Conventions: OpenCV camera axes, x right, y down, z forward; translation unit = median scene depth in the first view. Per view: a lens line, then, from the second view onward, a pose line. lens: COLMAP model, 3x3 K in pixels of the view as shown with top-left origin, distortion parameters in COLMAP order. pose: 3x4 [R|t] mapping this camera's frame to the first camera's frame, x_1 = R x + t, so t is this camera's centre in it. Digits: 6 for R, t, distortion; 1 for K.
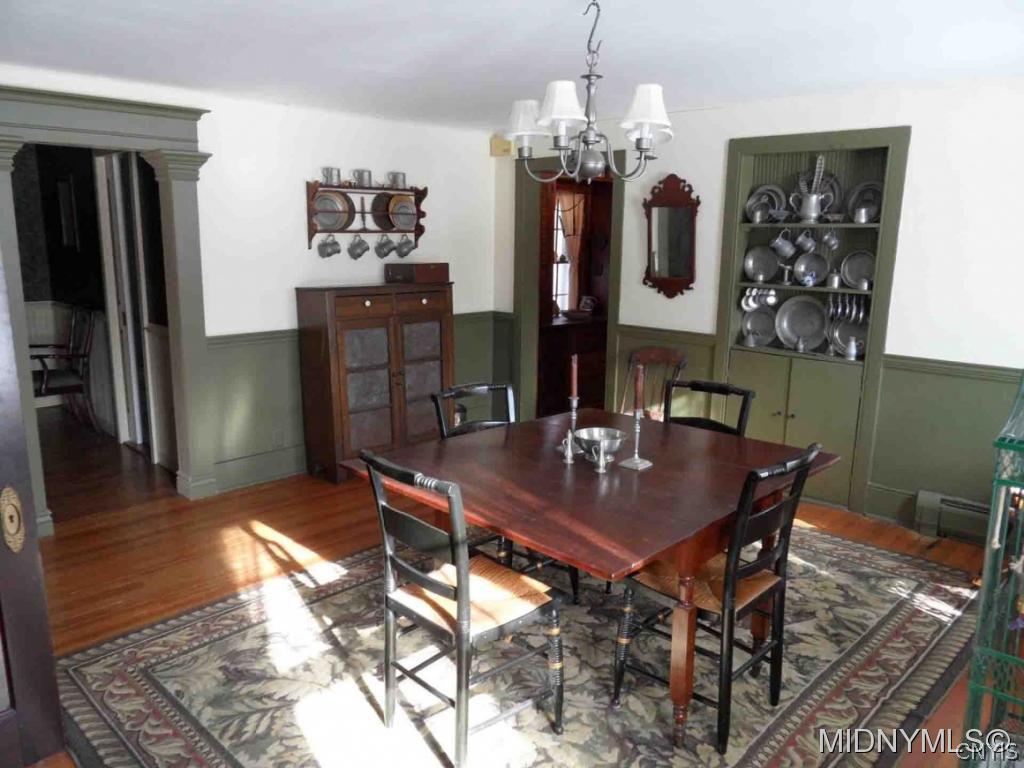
lens RADIAL K [[764.5, 0, 510.4], [0, 764.5, 376.1], [0, 0, 1]] dist [-0.001135, -0.001864]
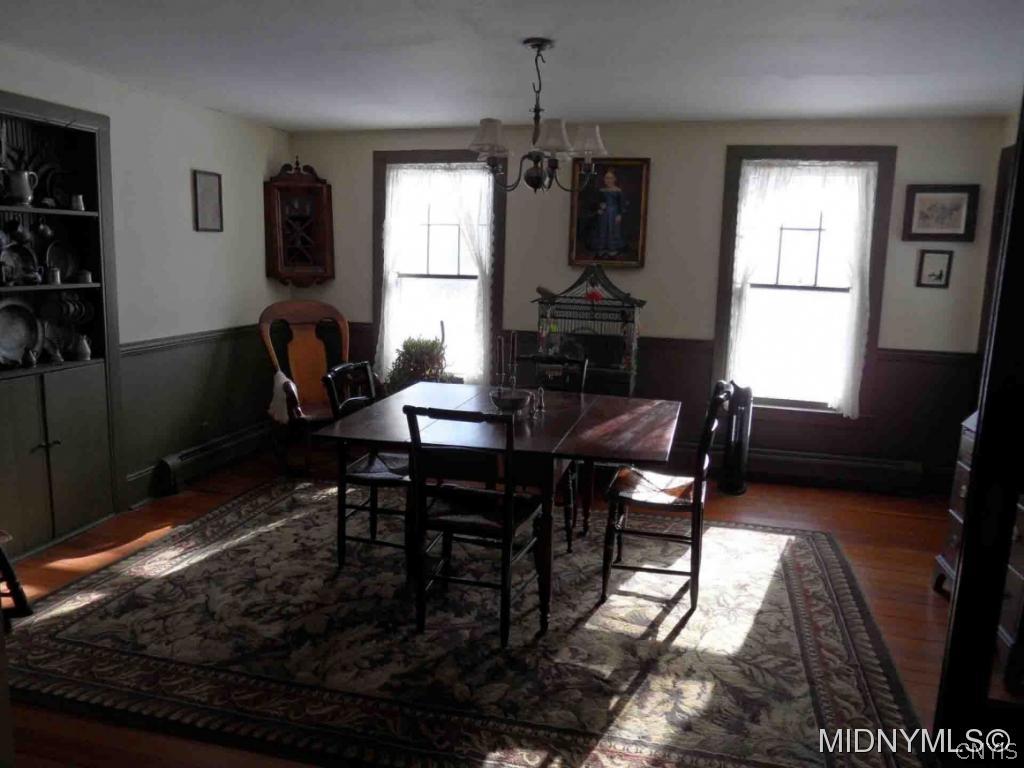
lens RADIAL K [[764.5, 0, 510.4], [0, 764.5, 376.1], [0, 0, 1]] dist [-0.001135, -0.001864]
pose [[-0.503704, -0.164403, 0.848088, -0.846477], [0.132353, 0.955447, 0.263823, -0.254413], [-0.853677, 0.245136, -0.459503, 1.425886]]
